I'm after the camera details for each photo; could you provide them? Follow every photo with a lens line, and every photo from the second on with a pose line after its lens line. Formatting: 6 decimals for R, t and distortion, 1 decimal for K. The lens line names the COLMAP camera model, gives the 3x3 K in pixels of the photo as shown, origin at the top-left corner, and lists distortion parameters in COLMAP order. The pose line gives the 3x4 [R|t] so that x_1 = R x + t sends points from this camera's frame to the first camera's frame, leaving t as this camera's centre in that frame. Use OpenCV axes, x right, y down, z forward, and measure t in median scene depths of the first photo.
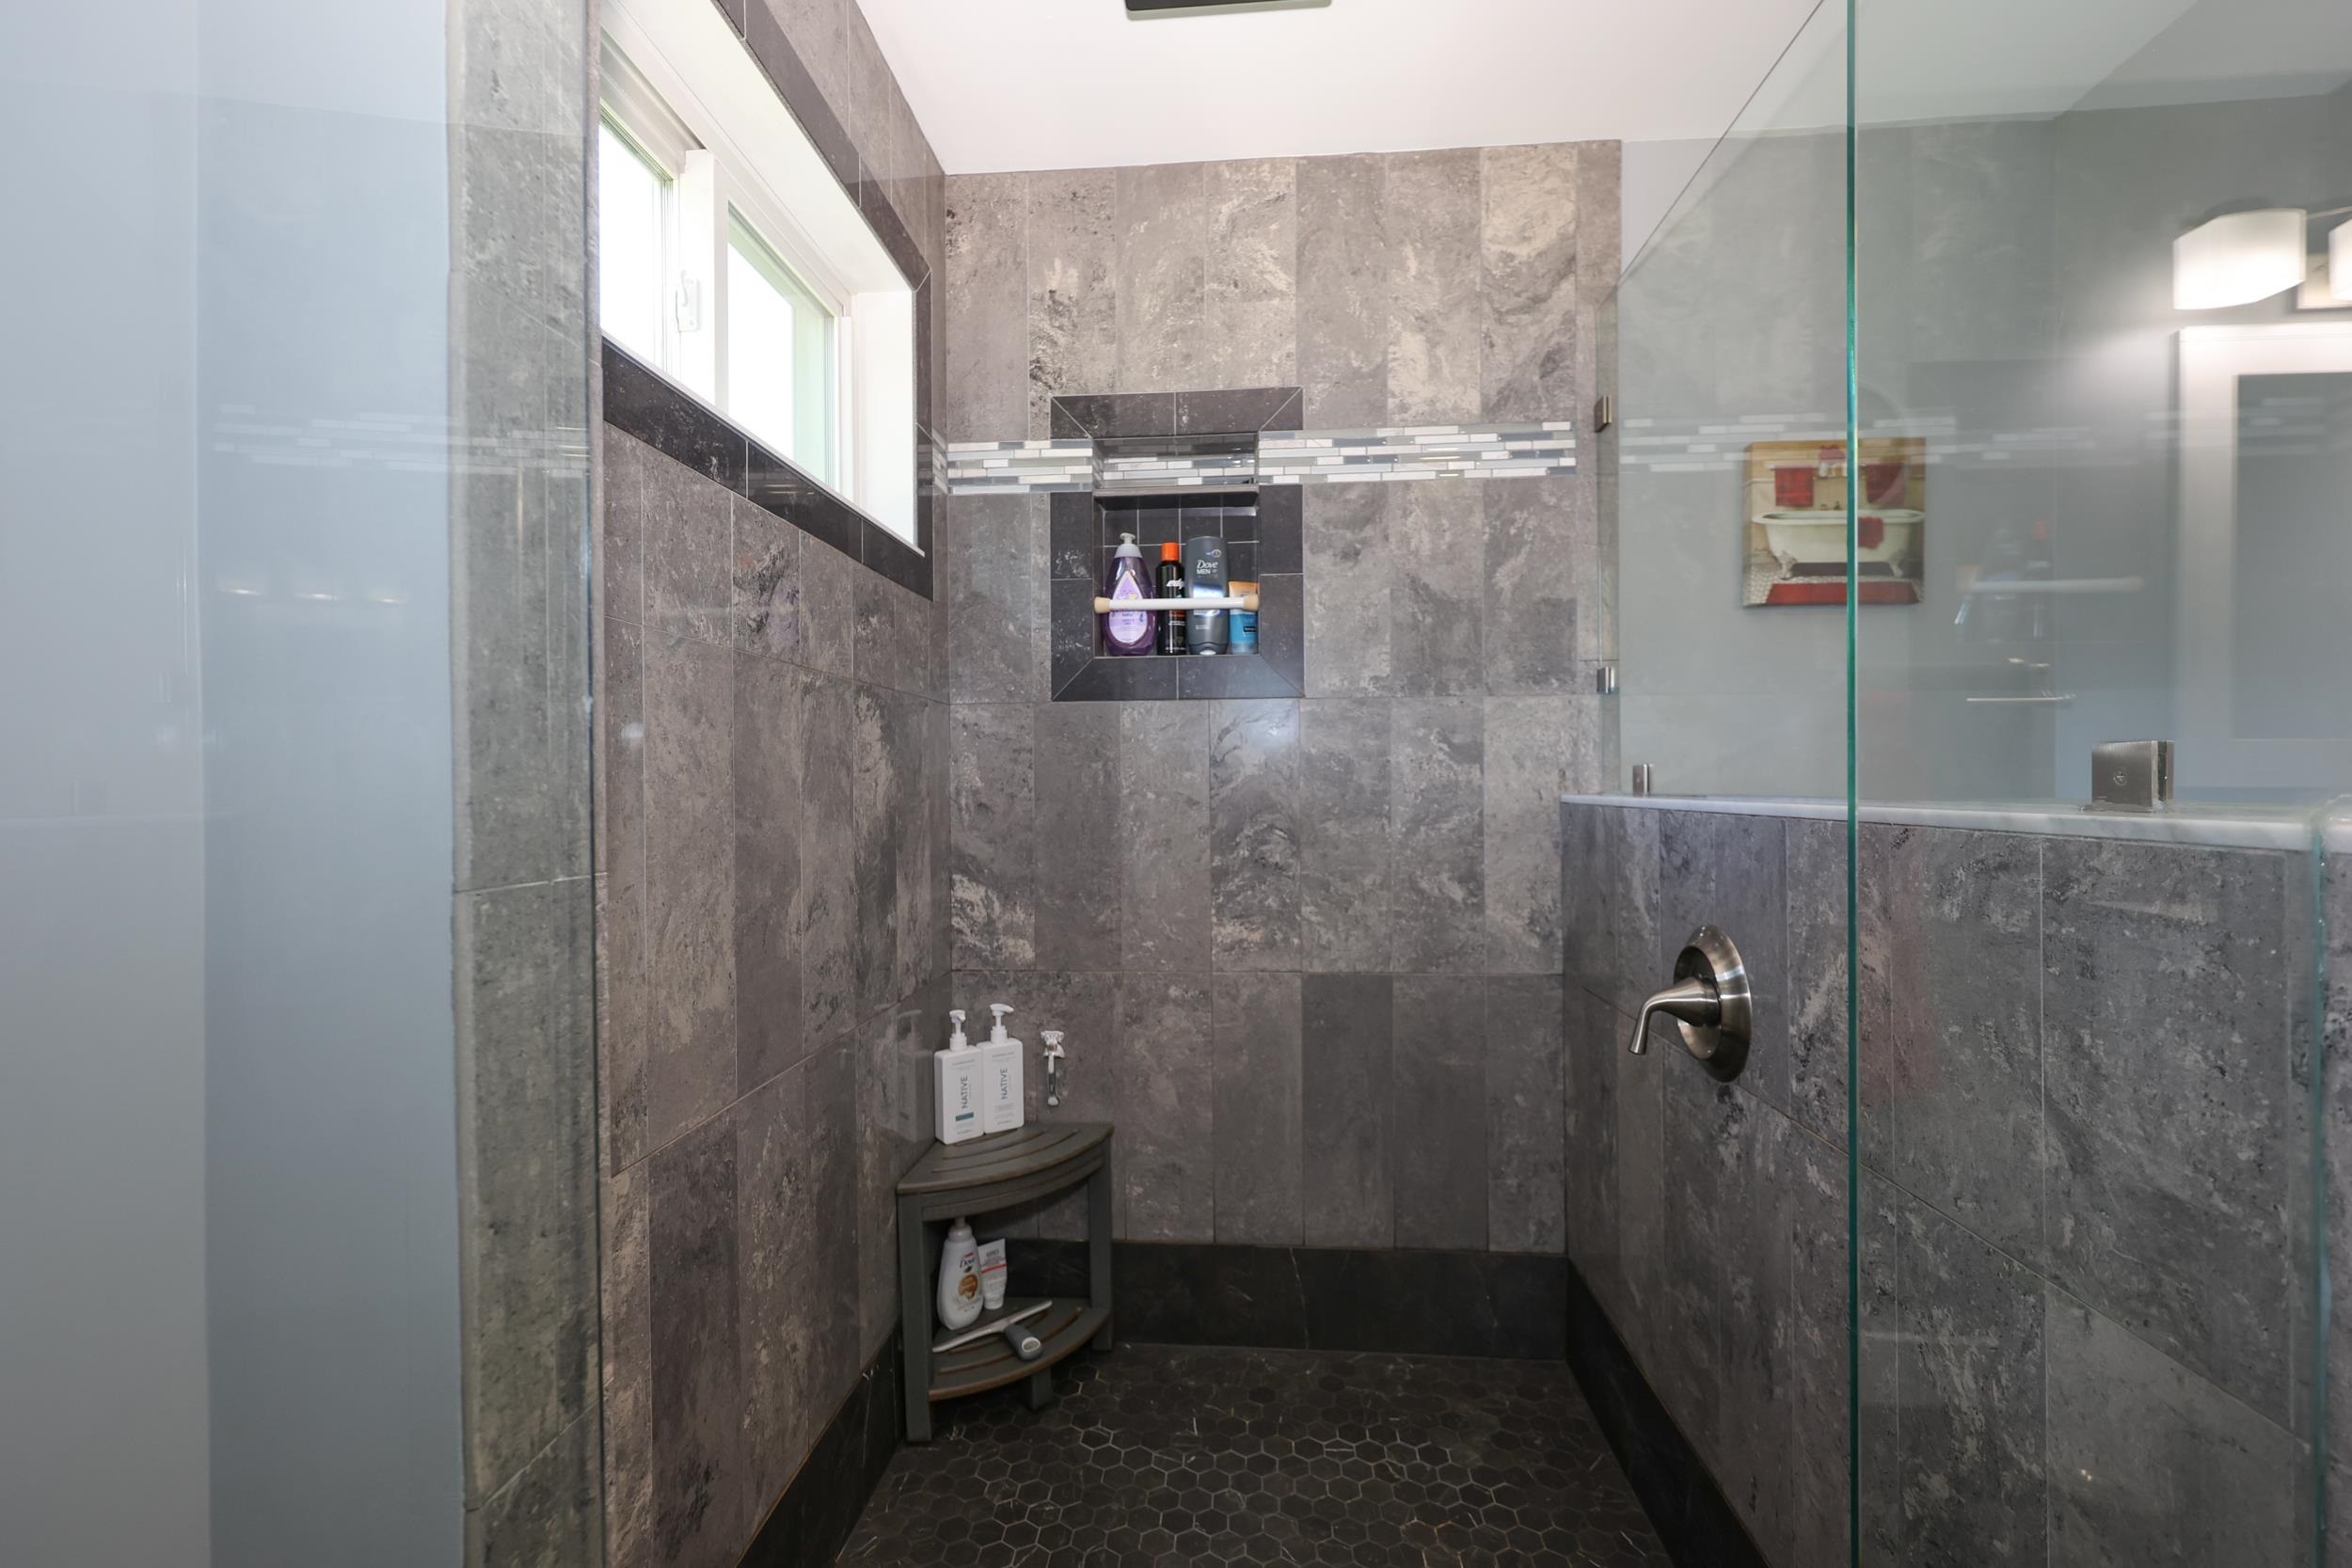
lens RADIAL K [[1003.9, 0, 1180.4], [0, 1003.9, 784.0], [0, 0, 1]] dist [0.001141, 0.000418]
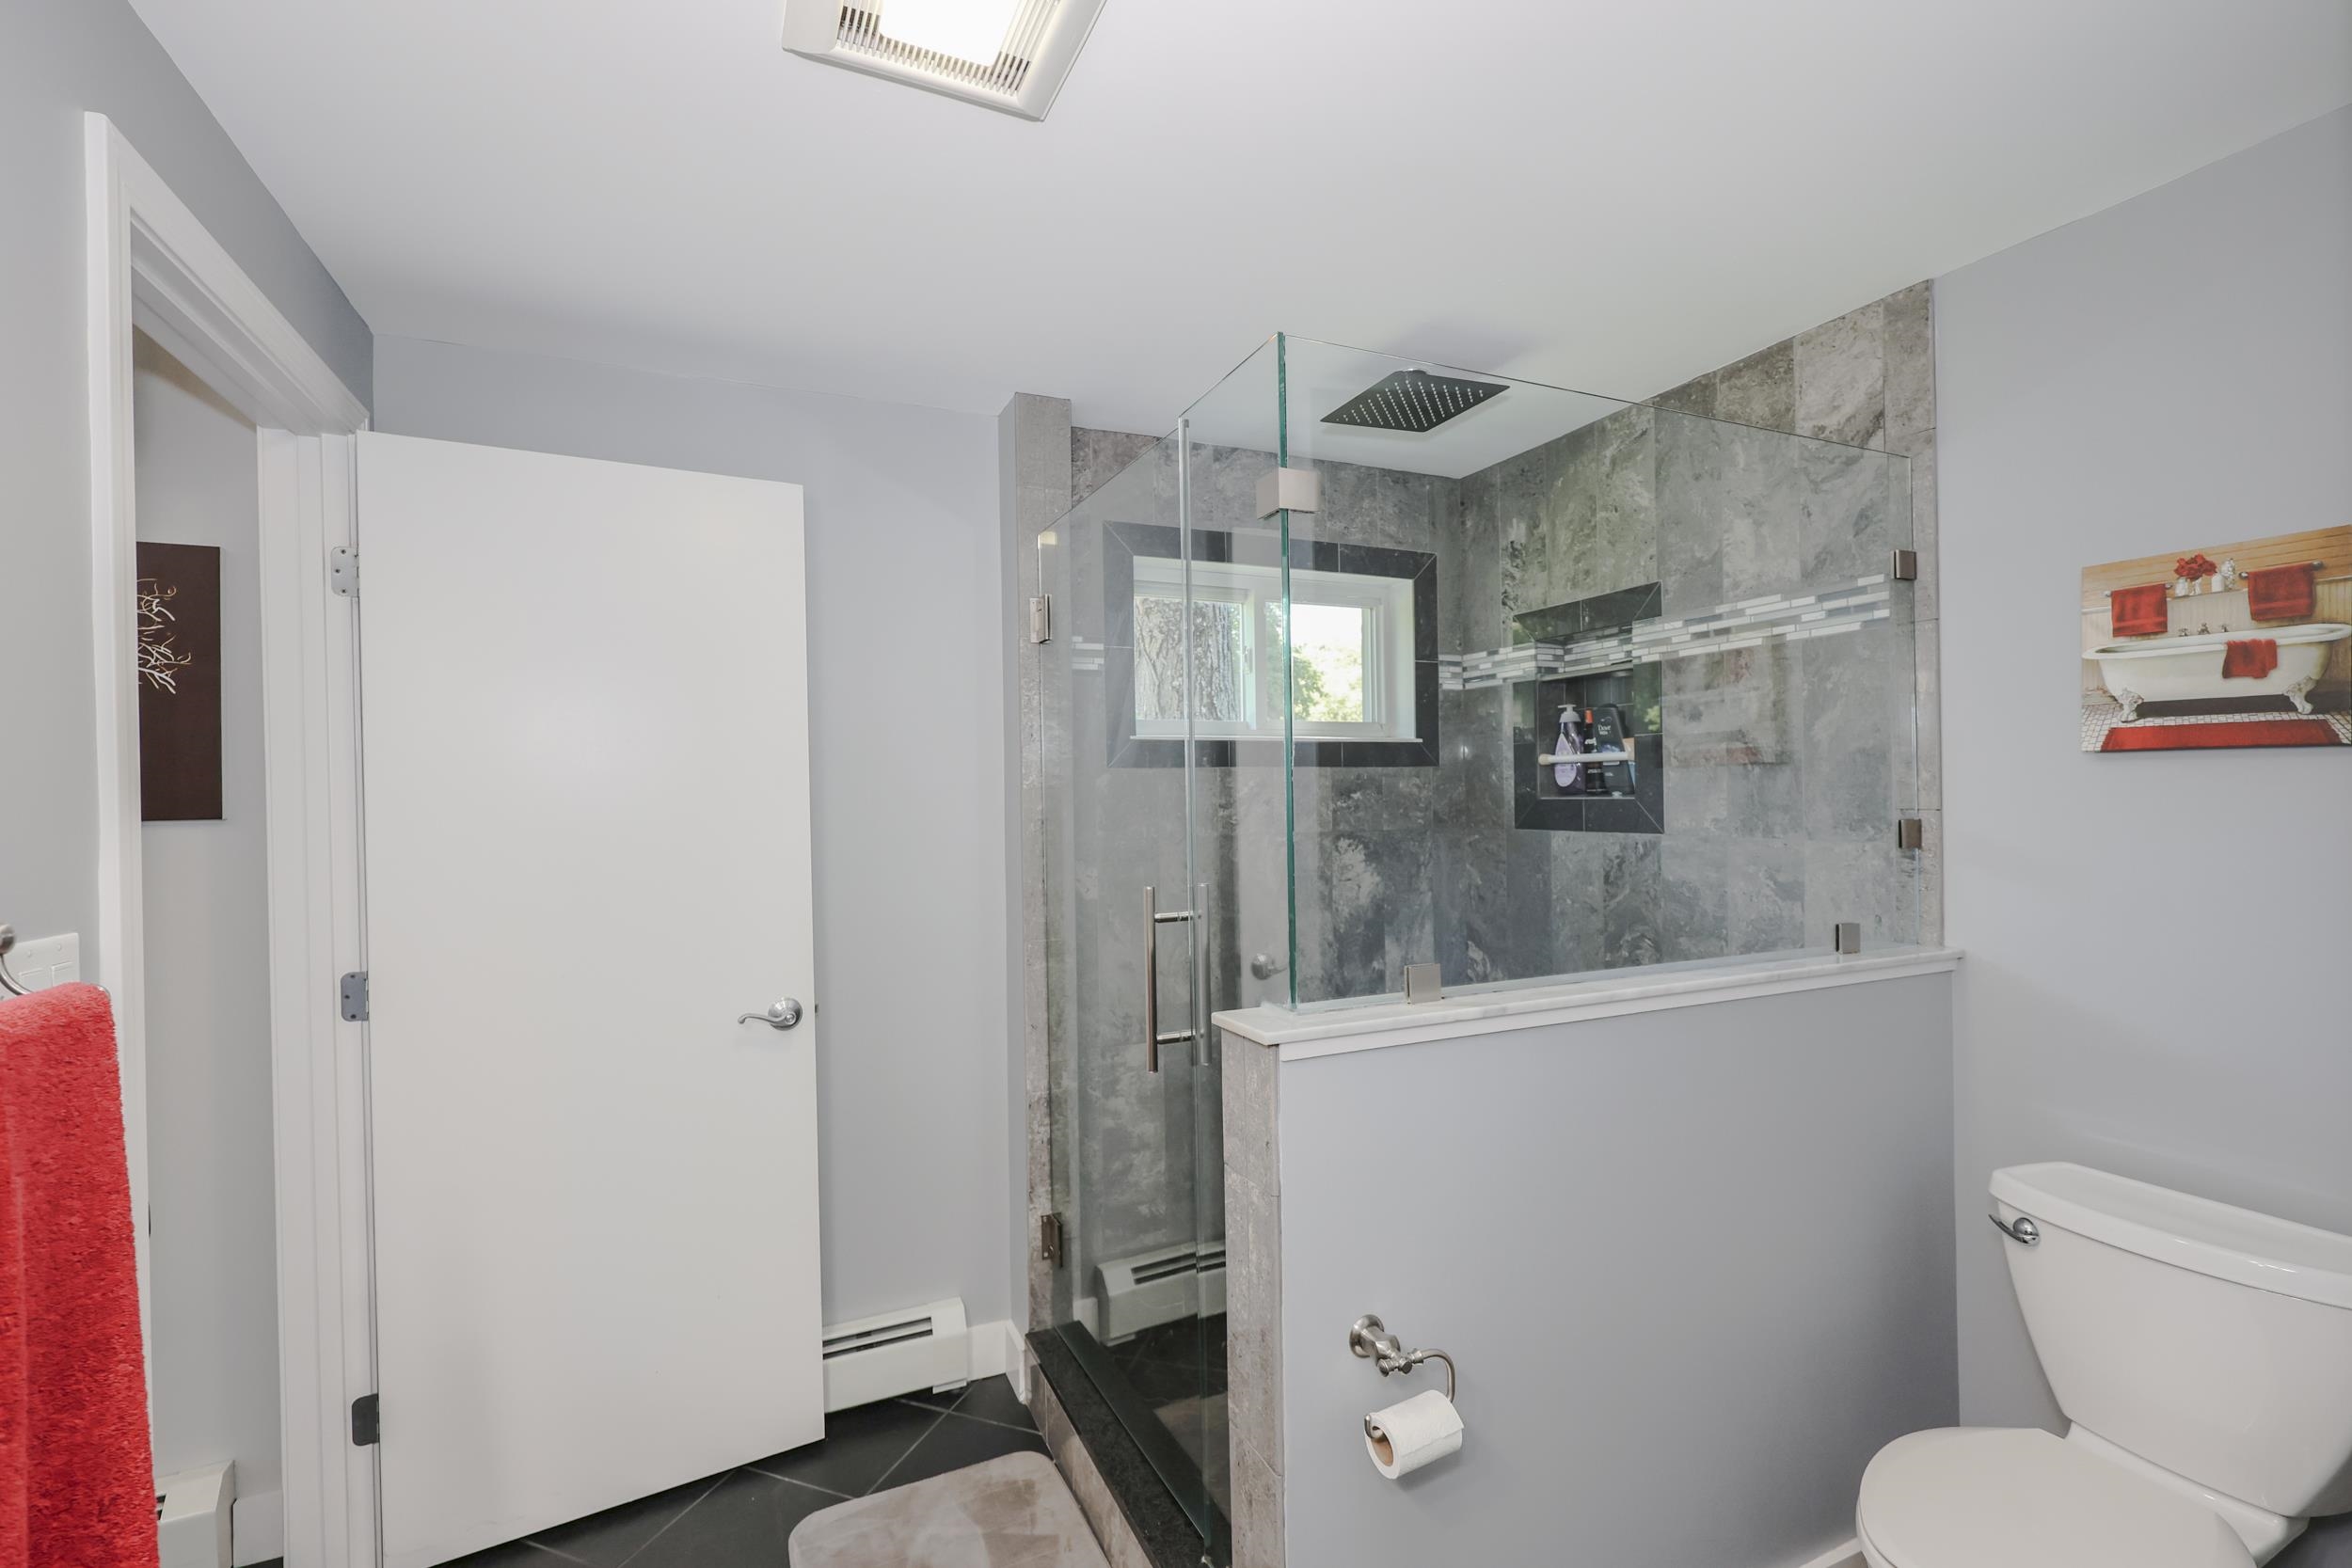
lens RADIAL K [[1003.9, 0, 1161.6], [0, 1003.9, 791.1], [0, 0, 1]] dist [0.001141, 0.000418]
pose [[0.471947, -0.003313, -0.881621, 0.936223], [0.008820, 0.999961, 0.000963, -0.148394], [0.881583, -0.008230, 0.471958, -0.122733]]
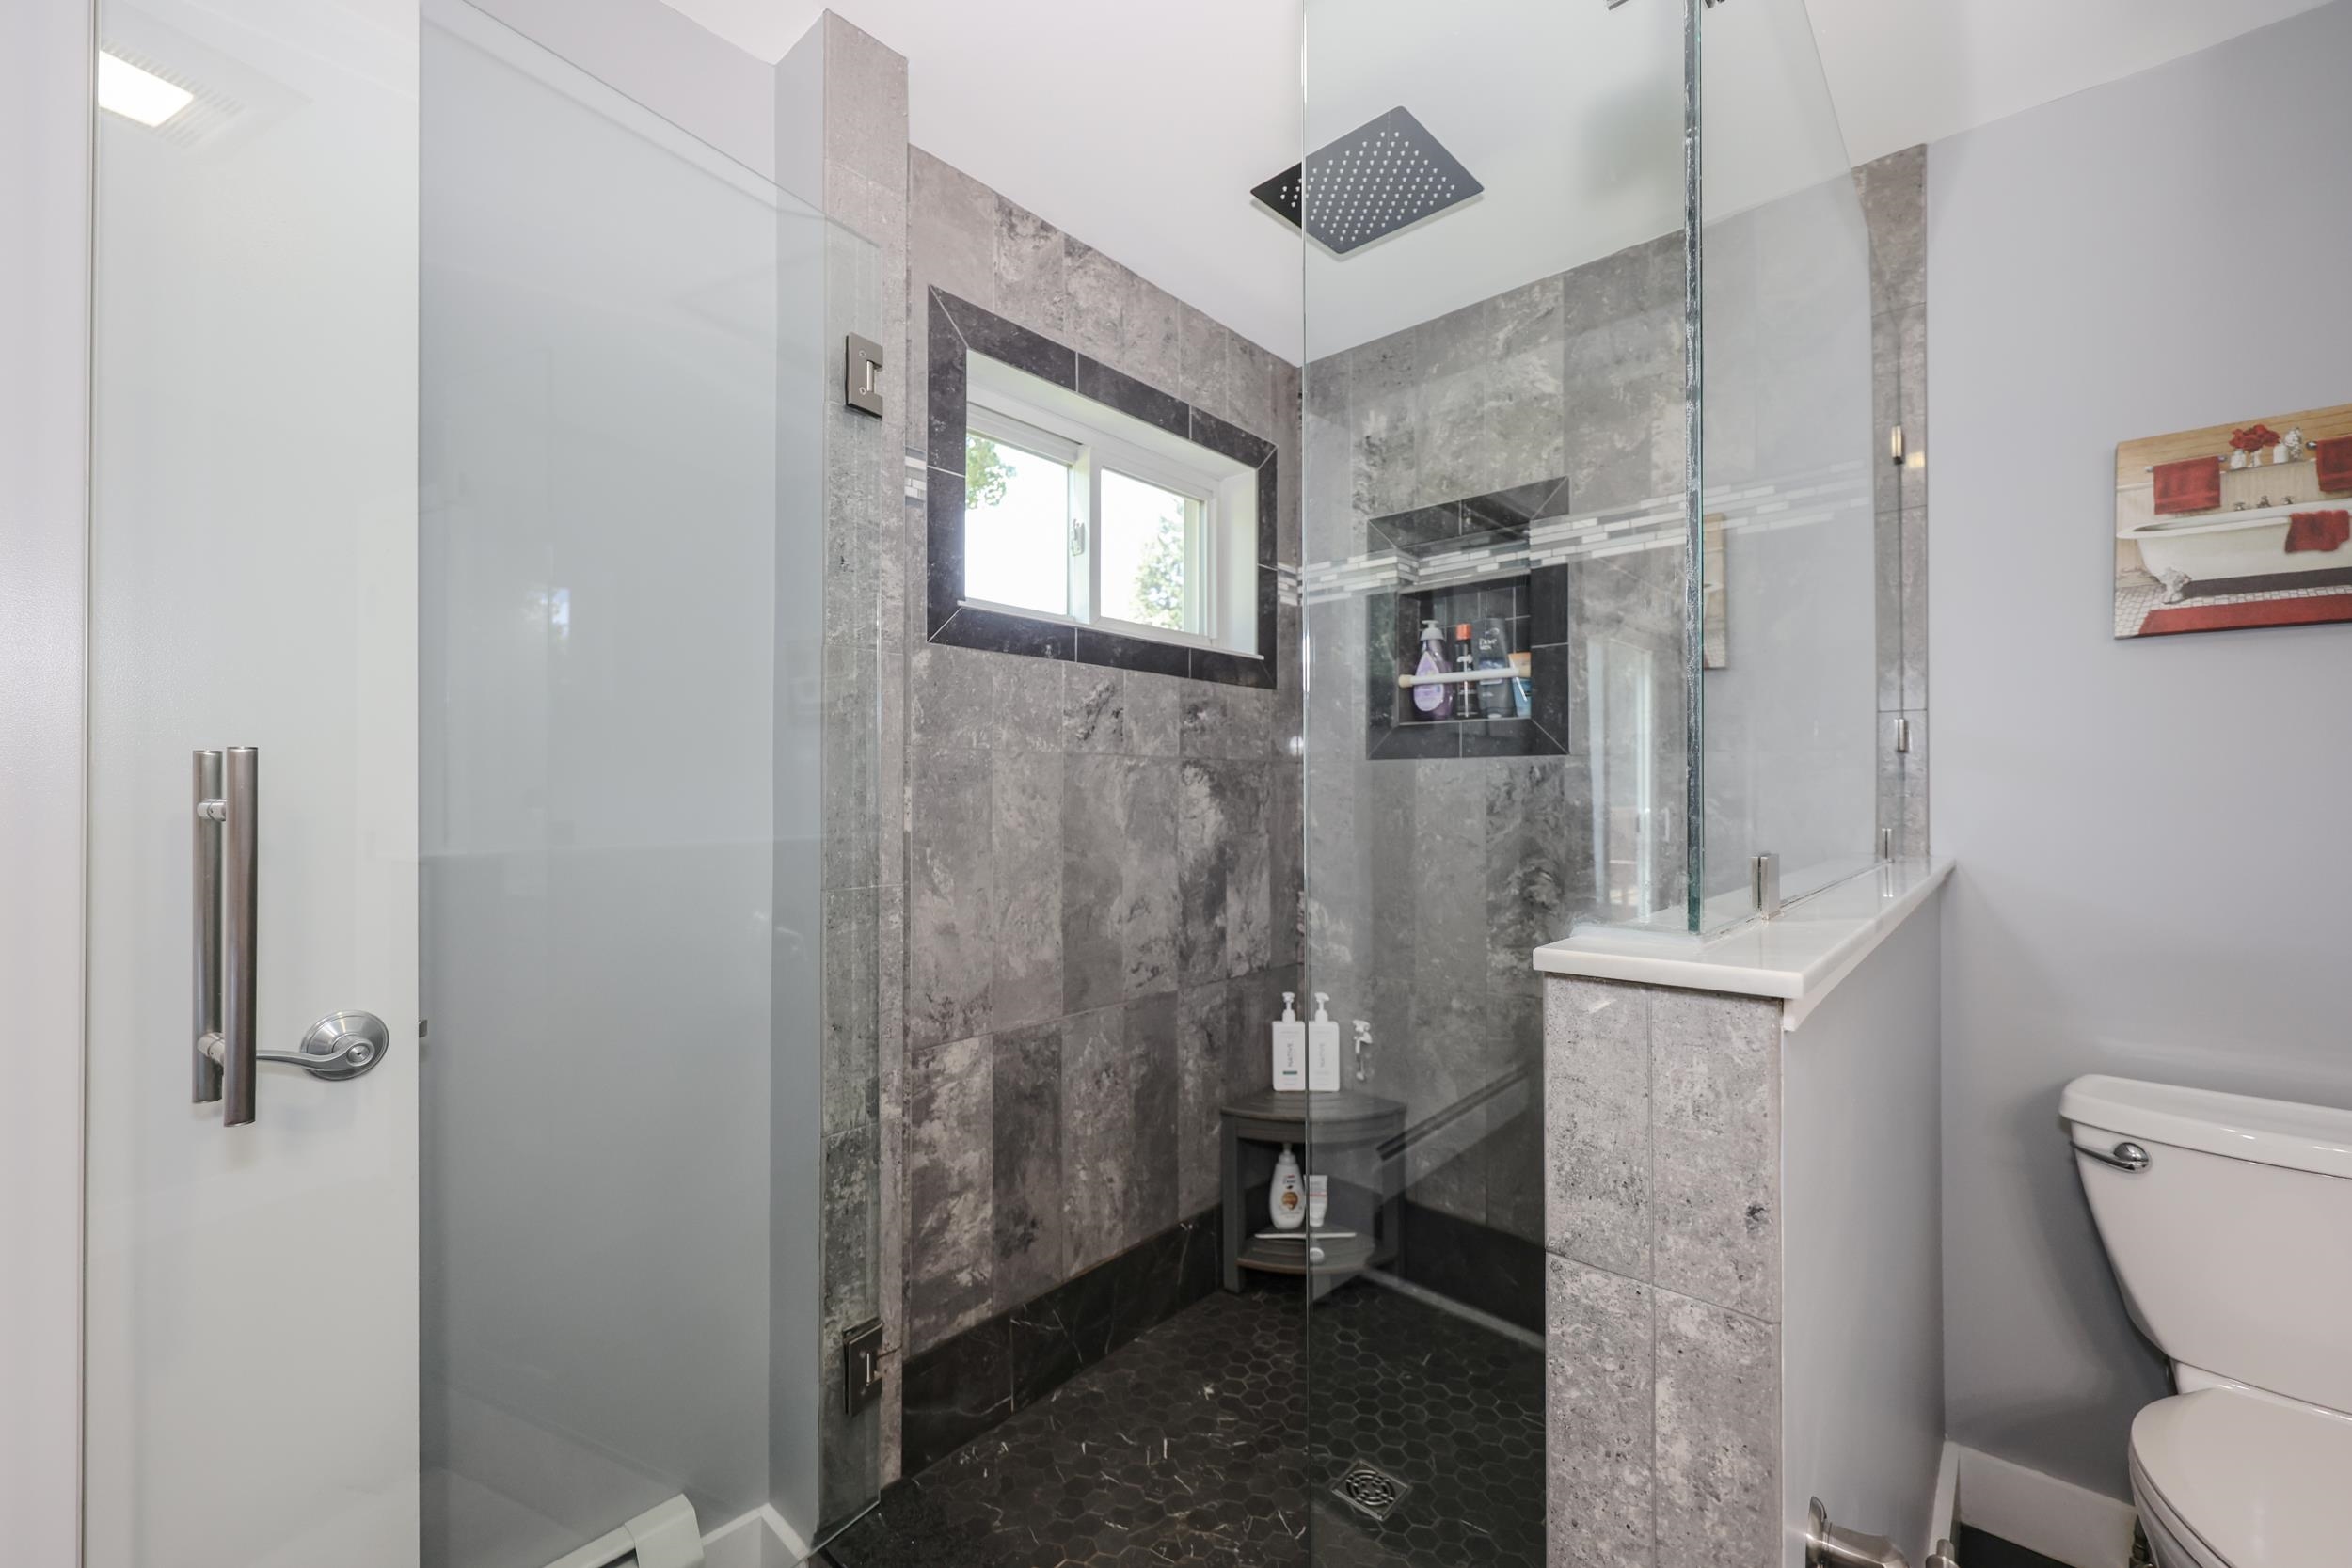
lens RADIAL K [[941.7, 0, 1153.4], [0, 941.7, 779.9], [0, 0, 1]] dist [0.003957, -0.000361]
pose [[0.783212, 0.000690, -0.621754, 0.419682], [-0.008109, 0.999926, -0.009104, -0.046287], [0.621702, 0.012172, 0.783159, -0.102188]]
